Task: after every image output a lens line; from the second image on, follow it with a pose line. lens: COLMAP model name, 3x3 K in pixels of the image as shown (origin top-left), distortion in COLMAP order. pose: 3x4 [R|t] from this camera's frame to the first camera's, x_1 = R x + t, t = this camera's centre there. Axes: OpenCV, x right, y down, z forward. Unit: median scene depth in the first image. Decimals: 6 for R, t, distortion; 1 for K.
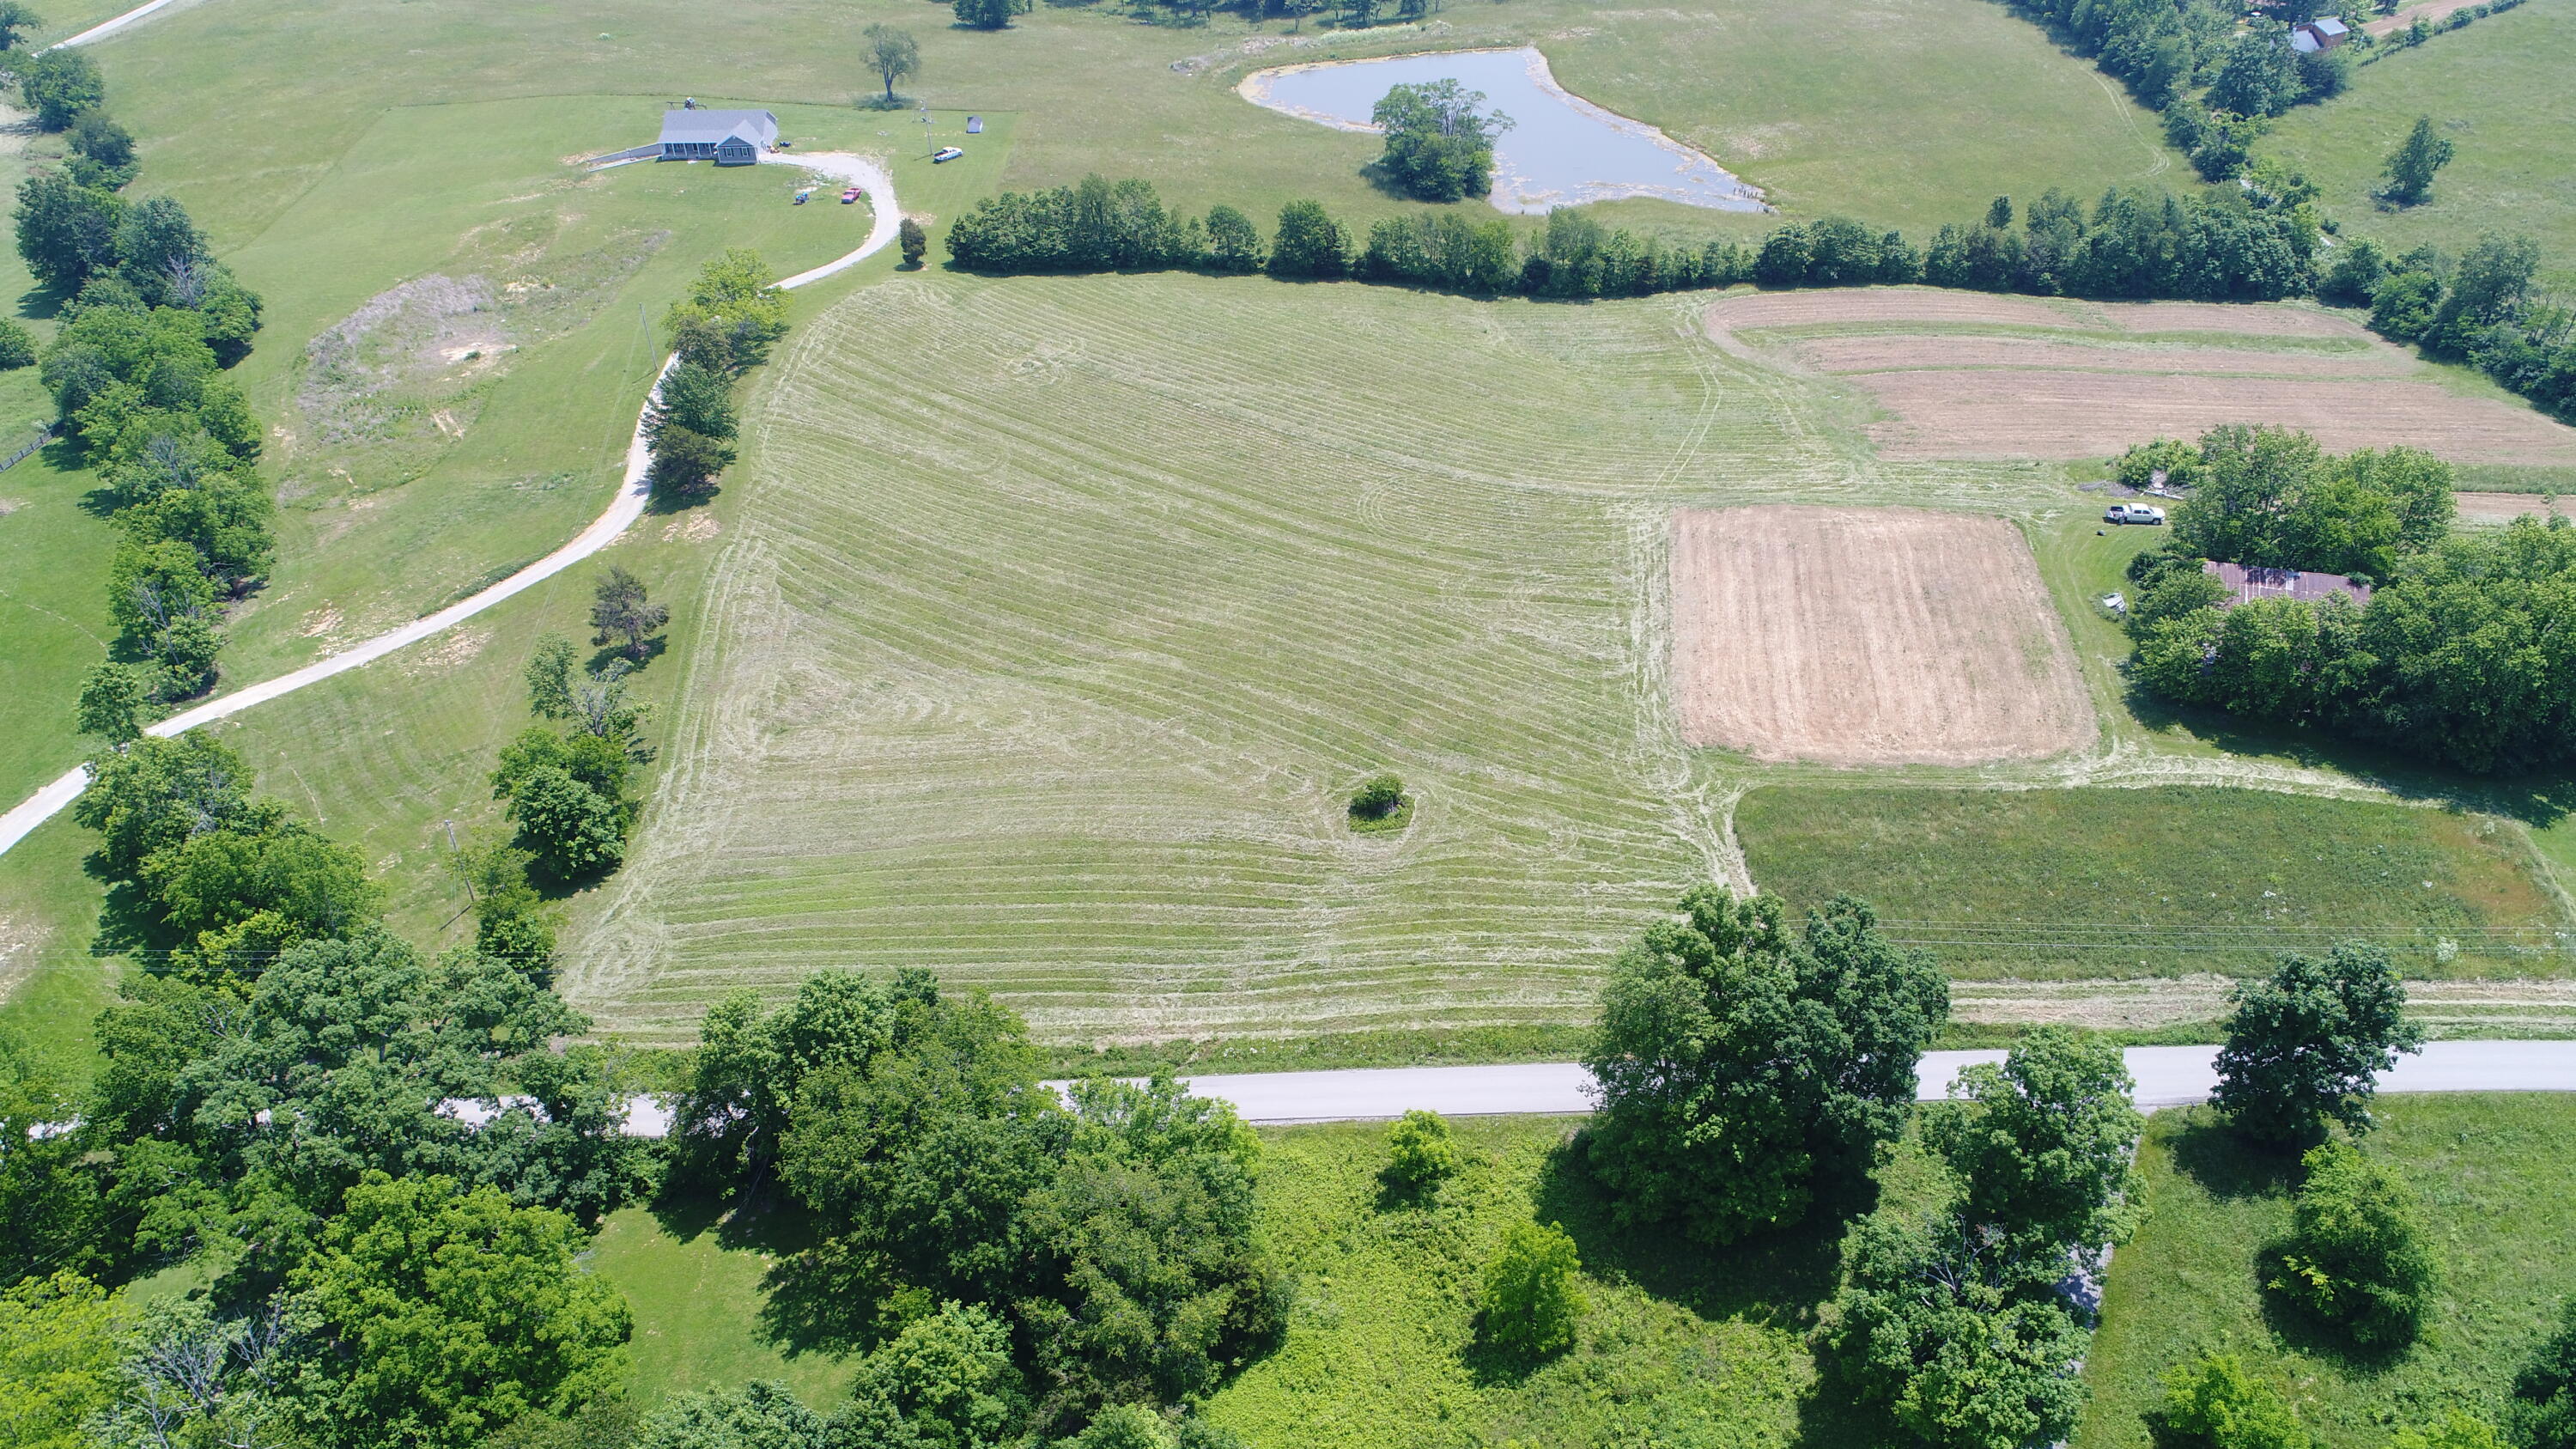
lens RADIAL K [[1720.7, 0, 1288.0], [0, 1720.7, 724.5], [0, 0, 1]] dist [-0.003898, 0.000272]
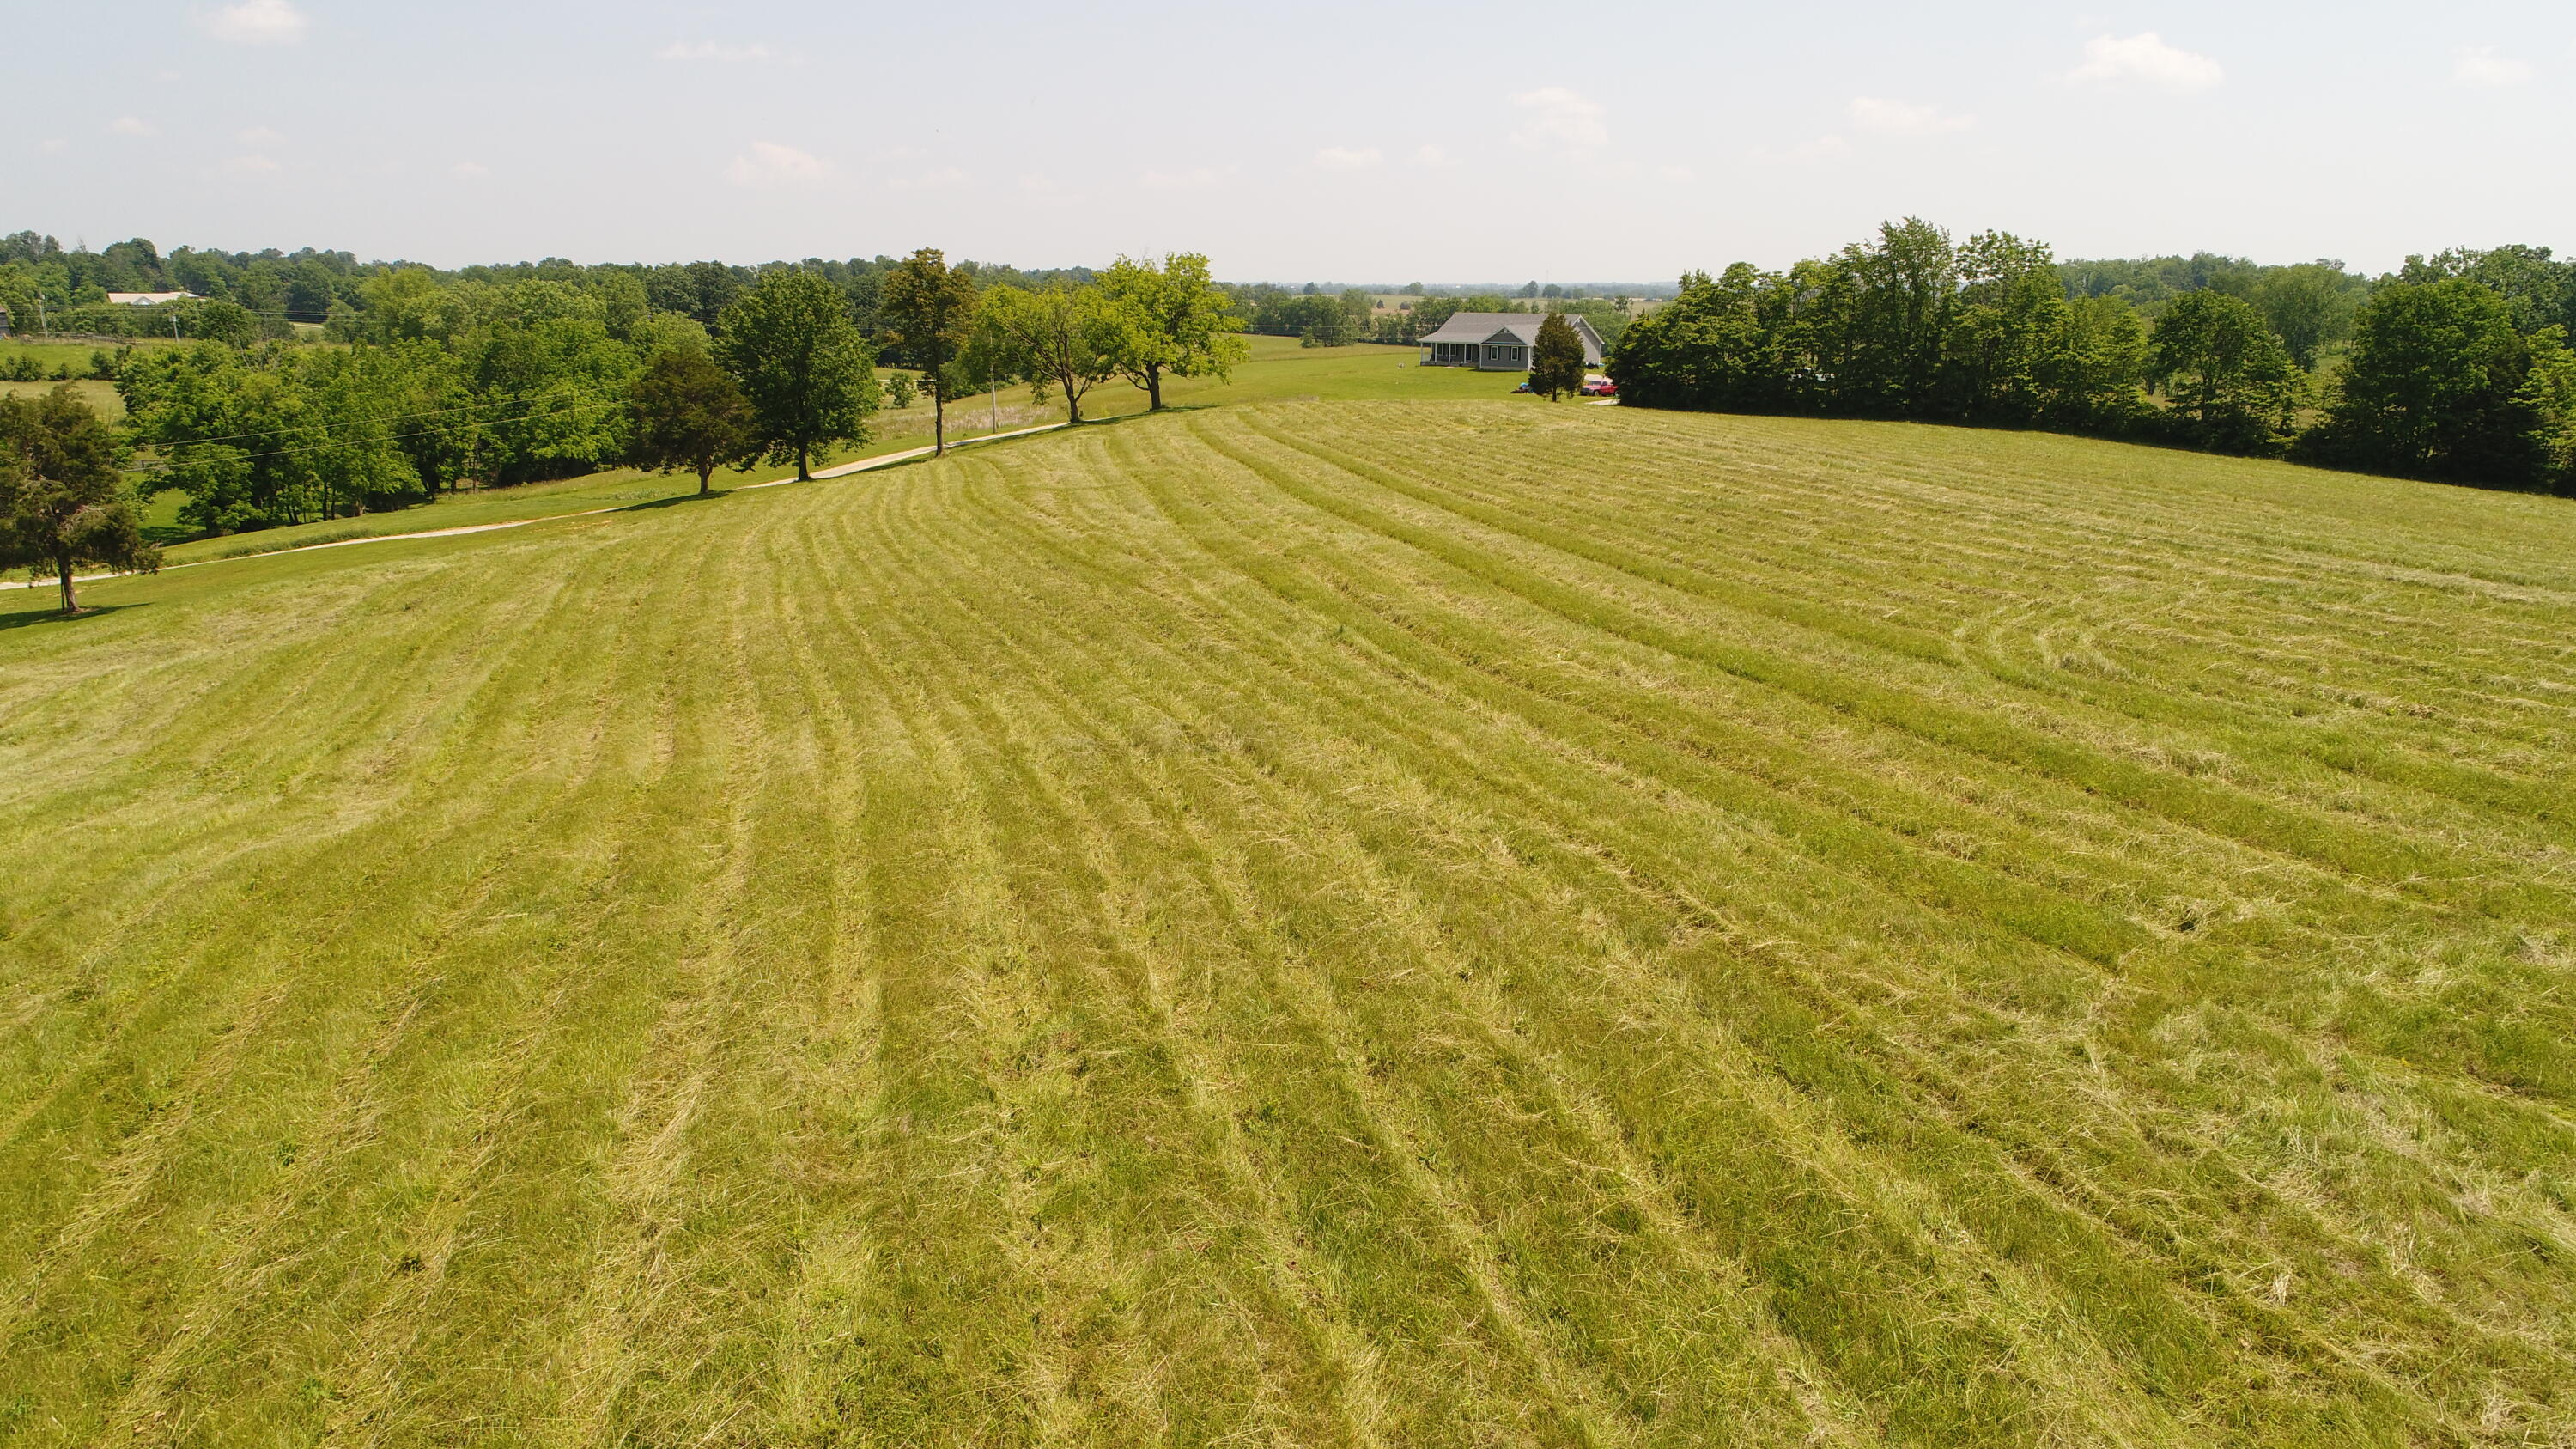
lens RADIAL K [[1720.7, 0, 1288.0], [0, 1720.7, 724.5], [0, 0, 1]] dist [-0.003898, 0.000272]
pose [[0.744472, 0.176797, -0.643820, 0.128911], [-0.400657, 0.889674, -0.218983, -0.054237], [0.534075, 0.420978, 0.733172, 1.014658]]
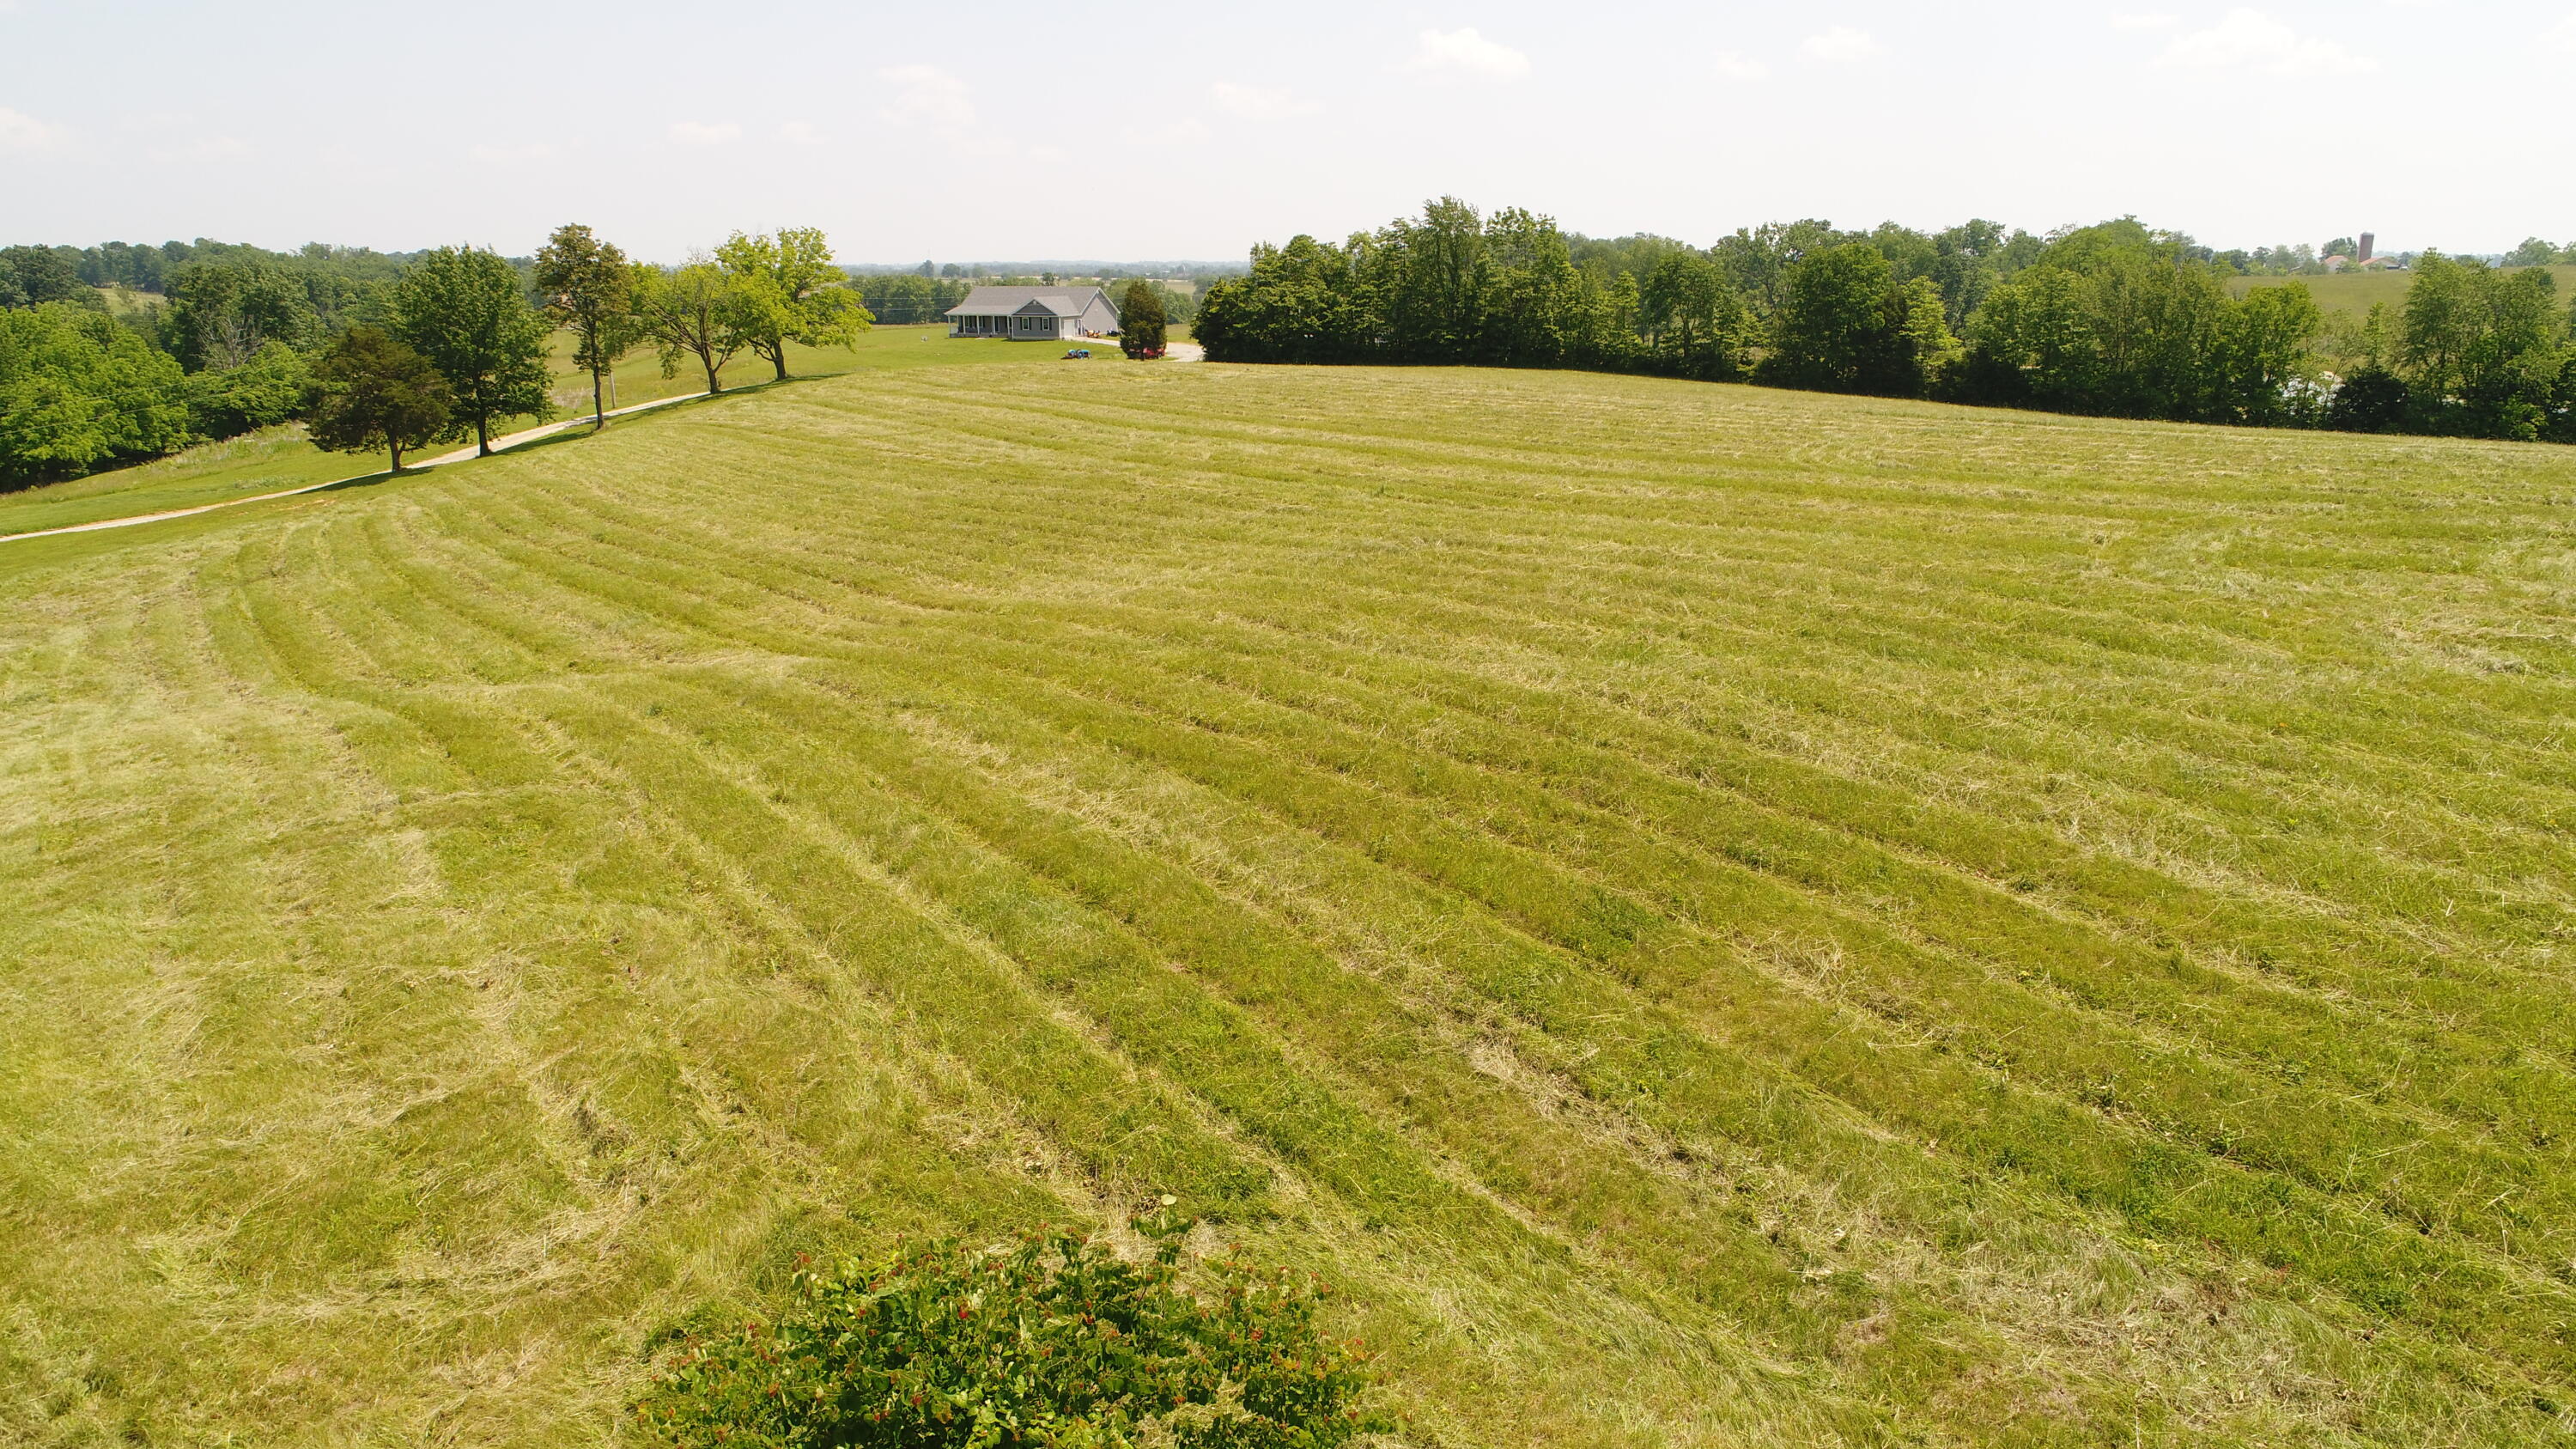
lens RADIAL K [[1720.7, 0, 1288.0], [0, 1720.7, 724.5], [0, 0, 1]] dist [-0.003898, 0.000272]
pose [[0.927084, 0.100156, -0.361227, 0.086447], [-0.221835, 0.923375, -0.313318, 0.029927], [0.302167, 0.370605, 0.878264, 0.905488]]
